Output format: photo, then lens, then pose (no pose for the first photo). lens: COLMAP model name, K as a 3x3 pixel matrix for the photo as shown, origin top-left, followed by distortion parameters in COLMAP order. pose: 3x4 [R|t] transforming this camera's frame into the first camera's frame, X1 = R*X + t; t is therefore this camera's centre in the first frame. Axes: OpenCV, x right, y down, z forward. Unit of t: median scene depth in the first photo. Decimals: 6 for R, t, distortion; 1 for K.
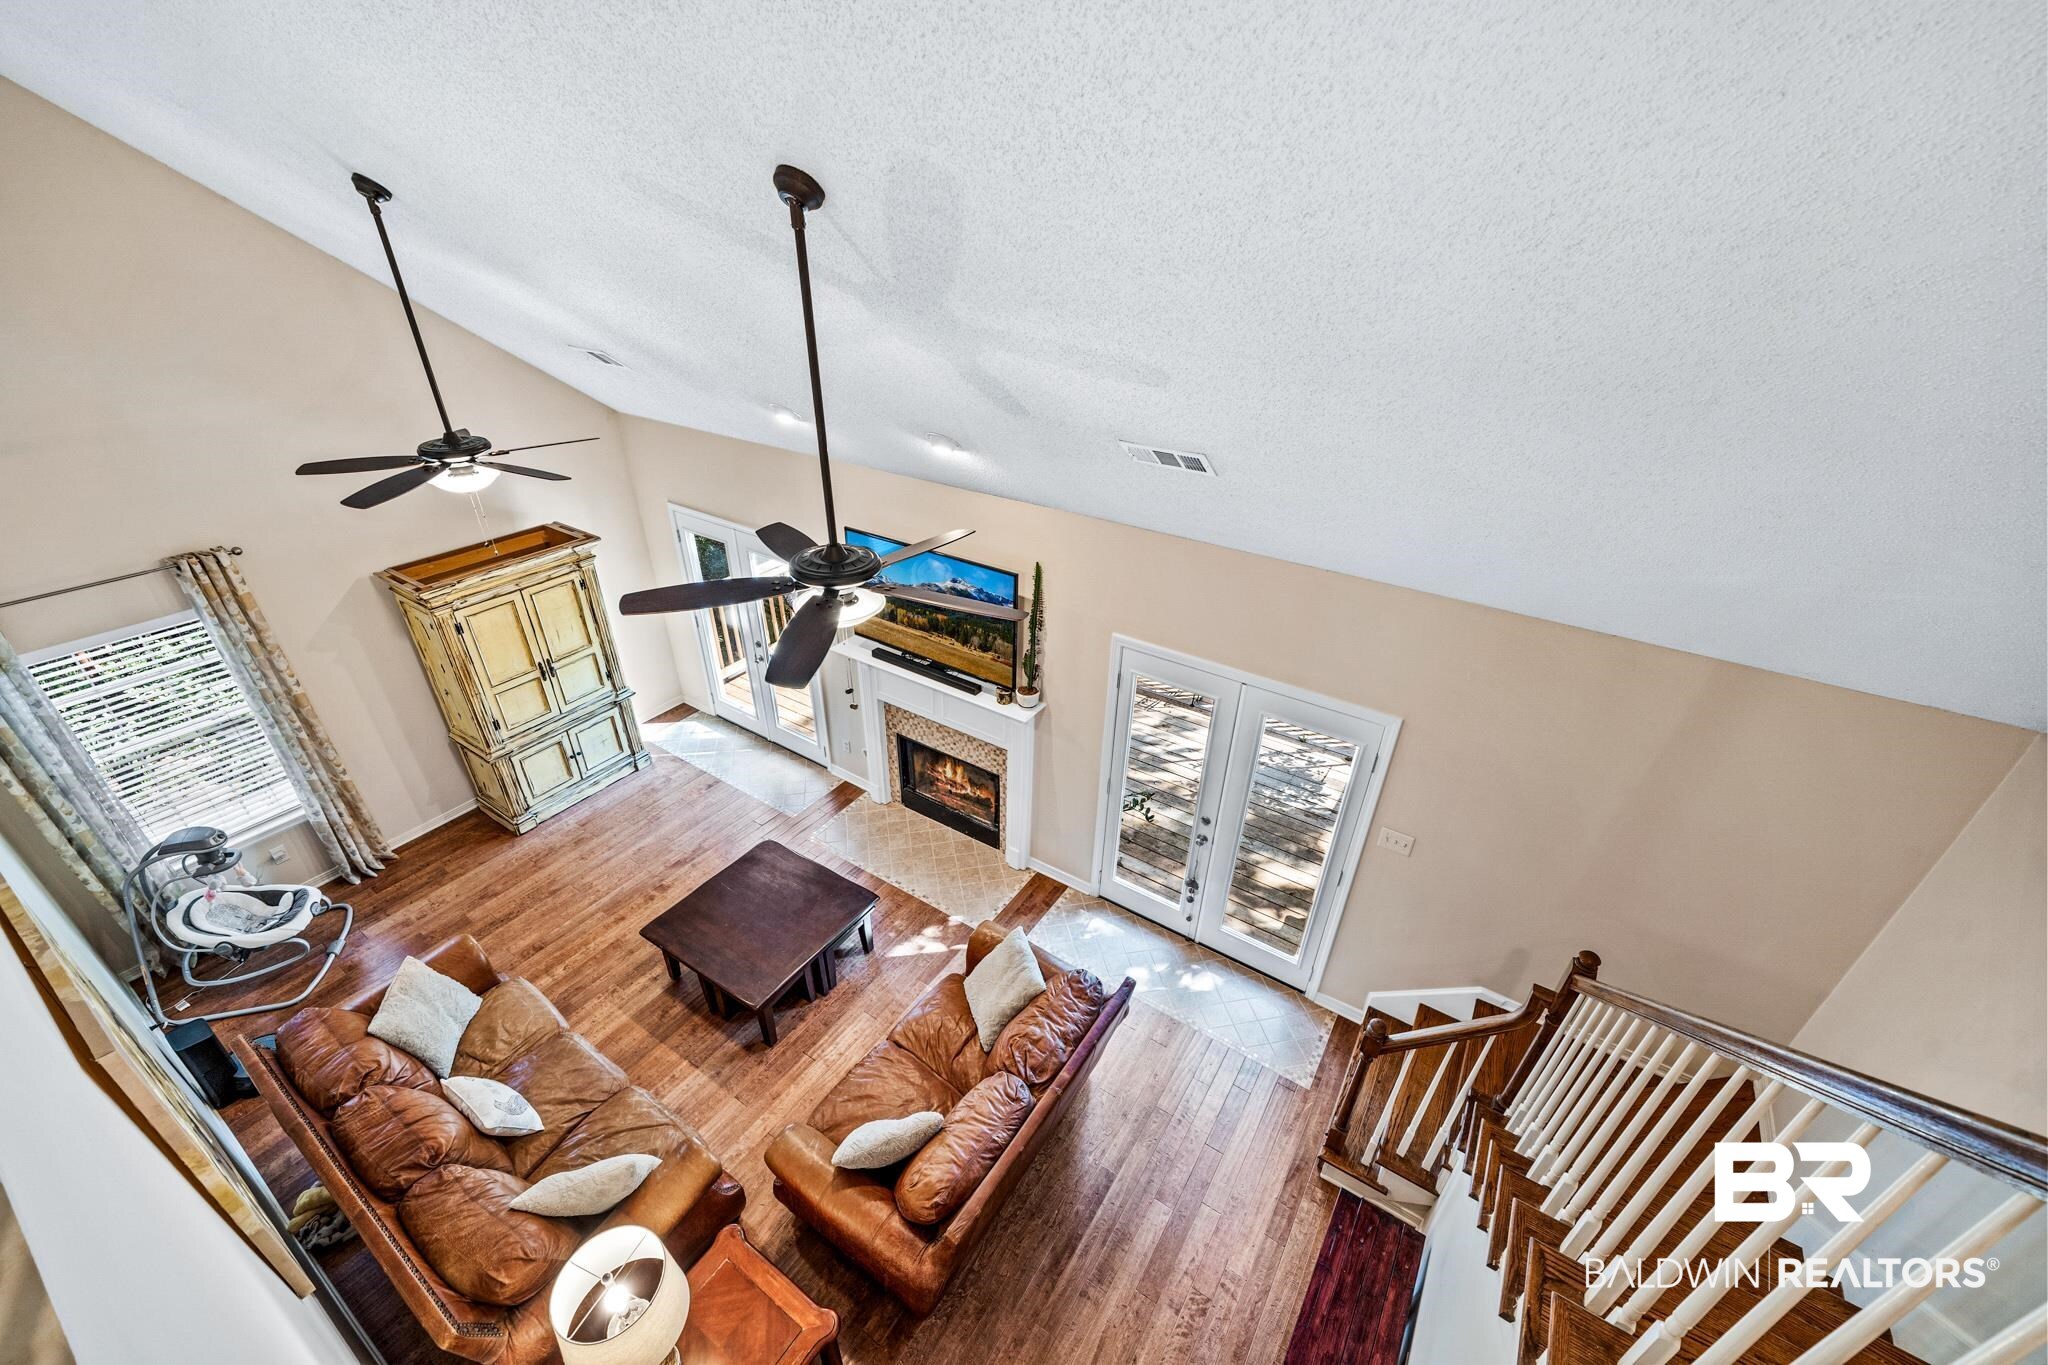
lens RADIAL K [[813.6, 0, 1020.7], [0, 813.6, 697.6], [0, 0, 1]] dist [-0.005262, 0.000499]
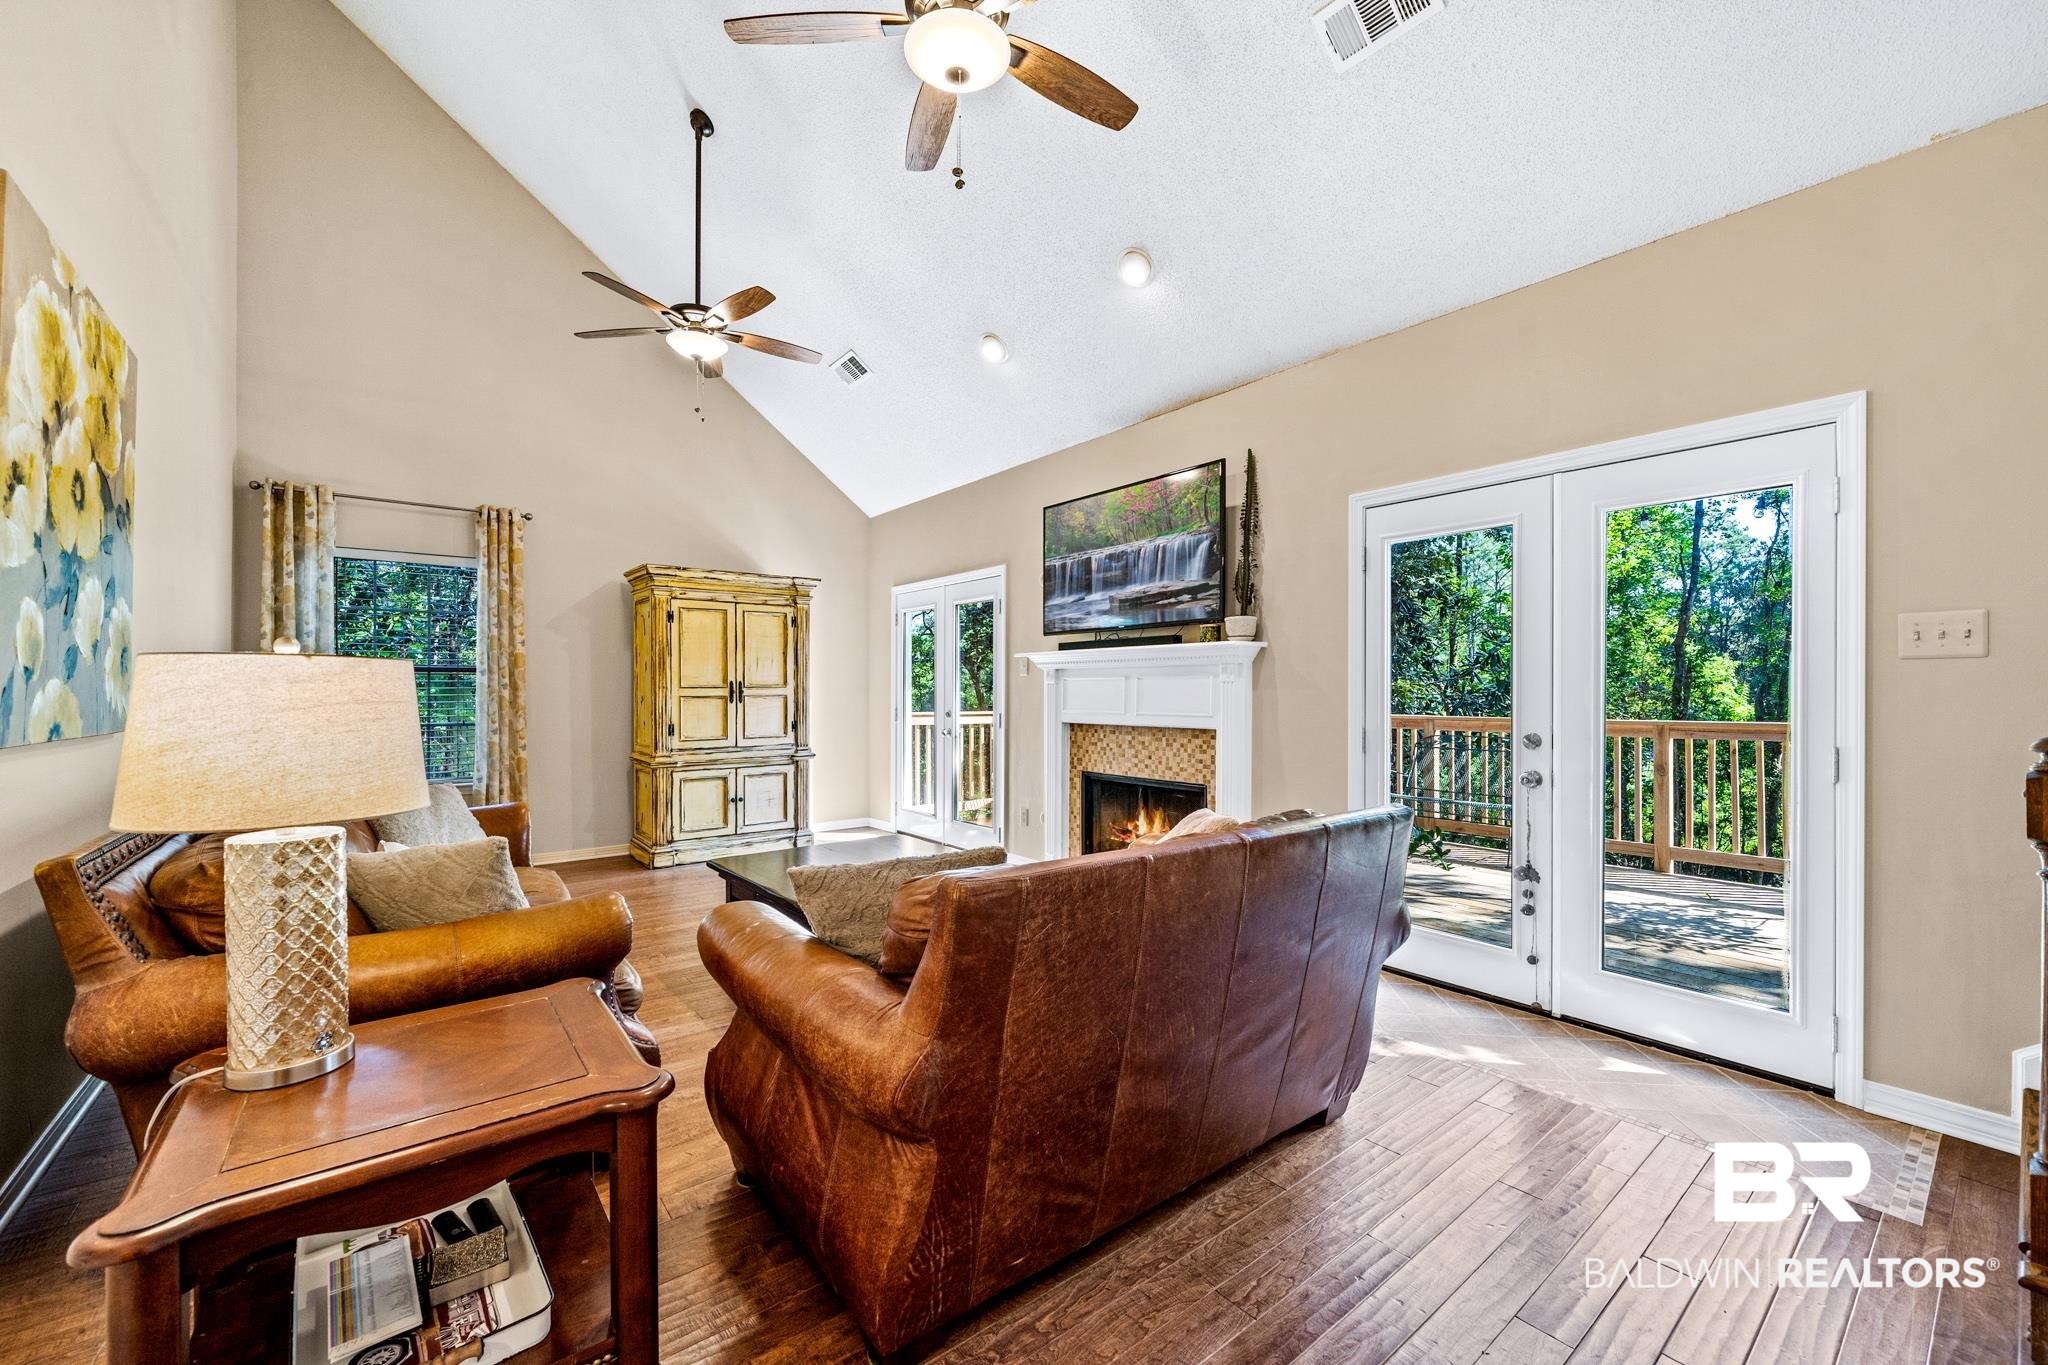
lens RADIAL K [[813.6, 0, 1018.3], [0, 813.6, 689.5], [0, 0, 1]] dist [-0.005262, 0.000499]
pose [[0.948264, -0.016559, -0.317051, 0.049211], [-0.151450, 0.854096, -0.497578, 0.437615], [0.279031, 0.519852, 0.807400, 0.340457]]
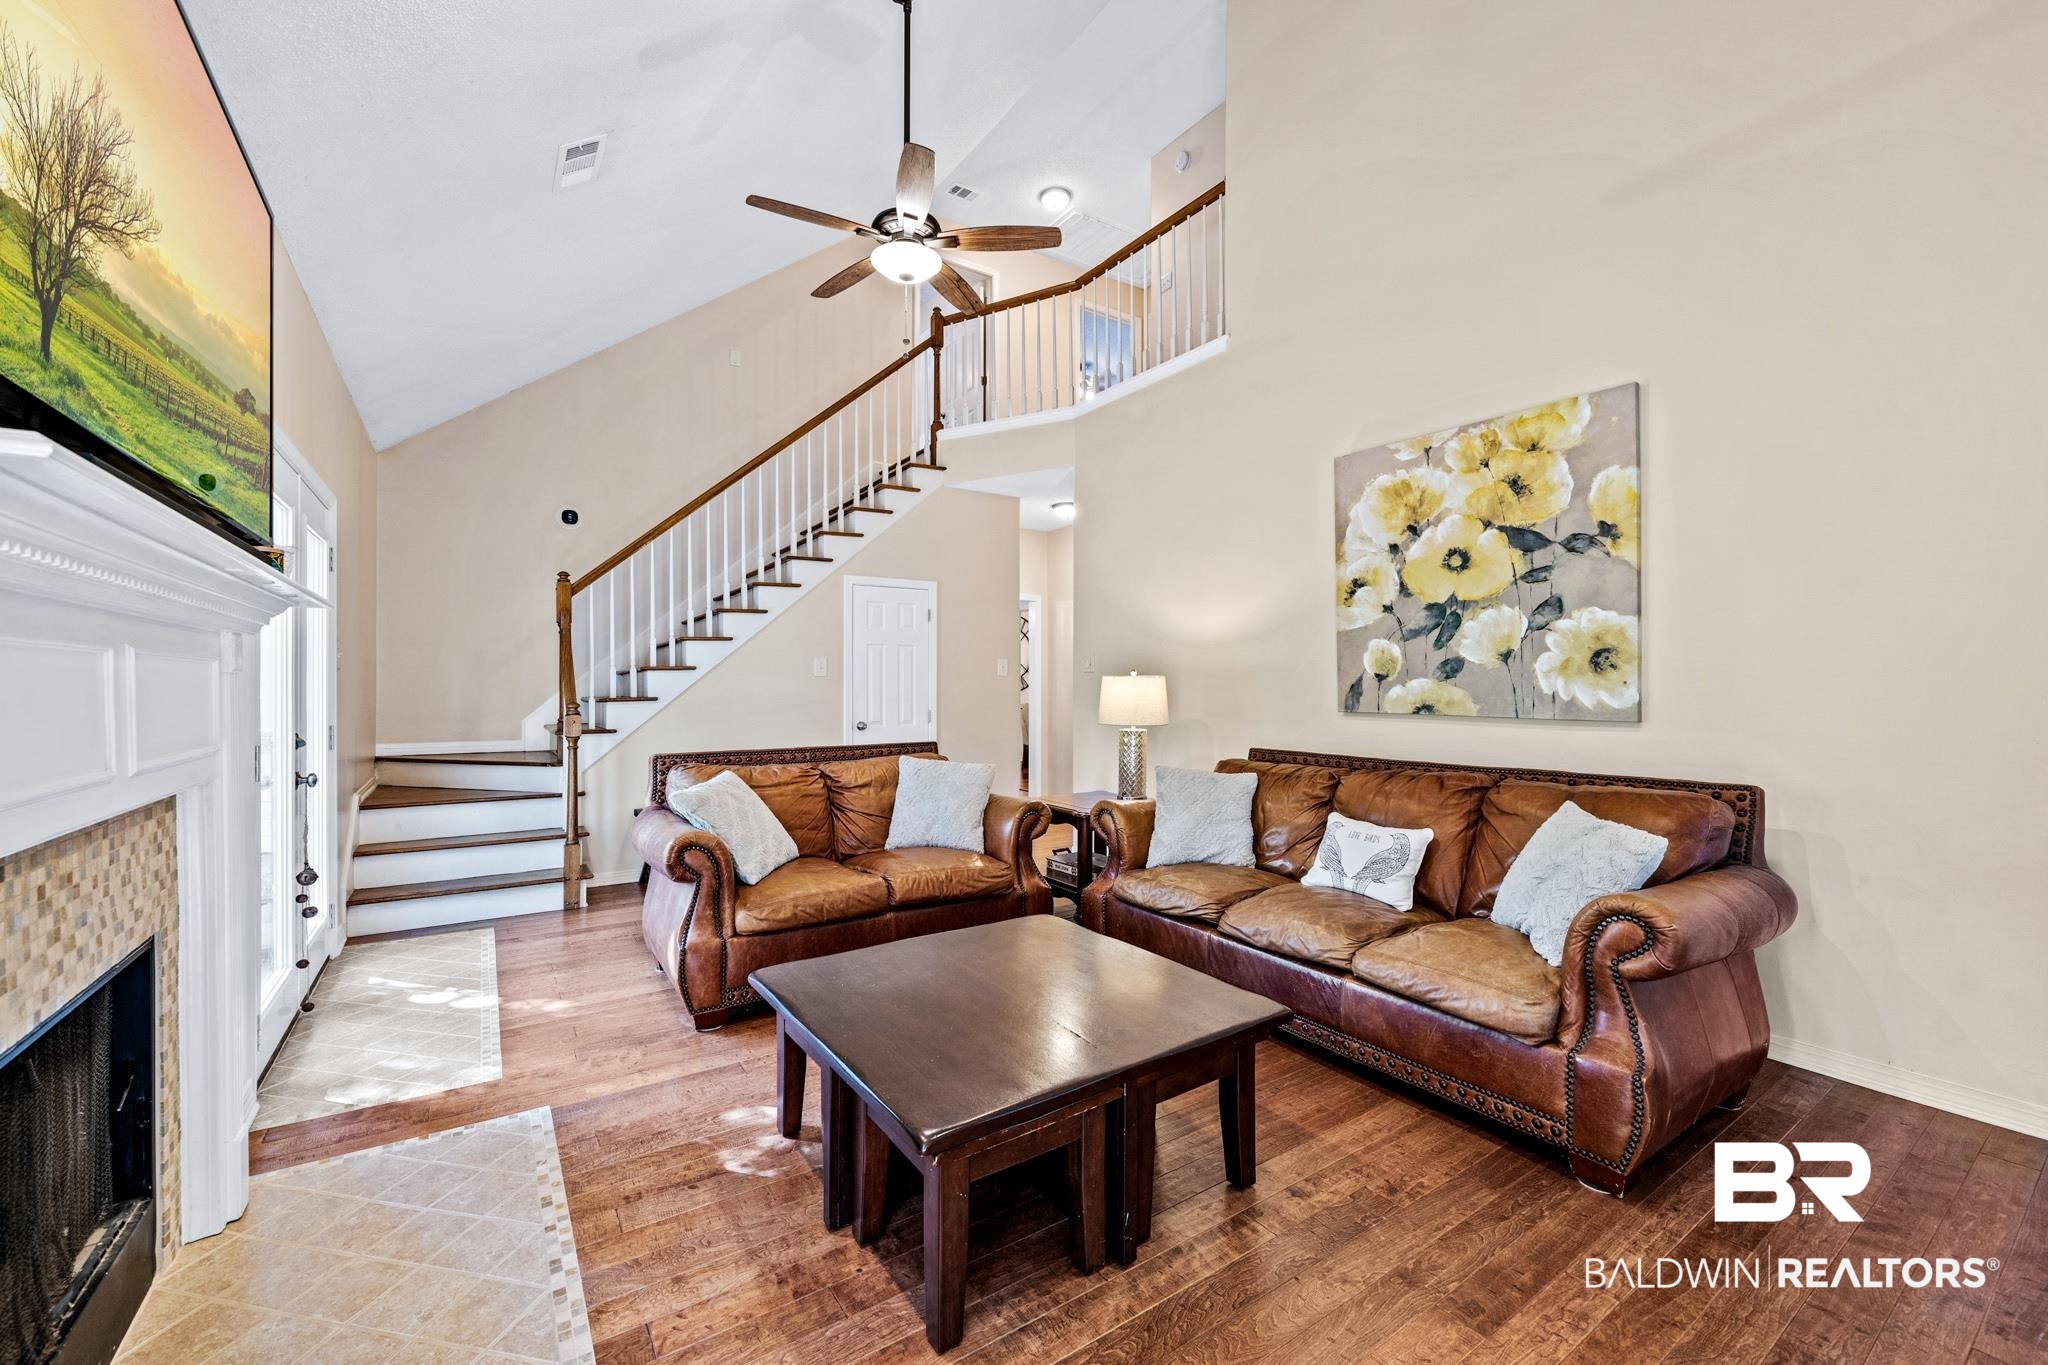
lens RADIAL K [[813.6, 0, 1029.0], [0, 813.6, 677.3], [0, 0, 1]] dist [-0.005262, 0.000499]
pose [[-0.924608, -0.010378, 0.380779, -0.452015], [0.187431, 0.857850, 0.478501, -0.067062], [-0.331617, 0.513796, -0.791229, 1.151208]]
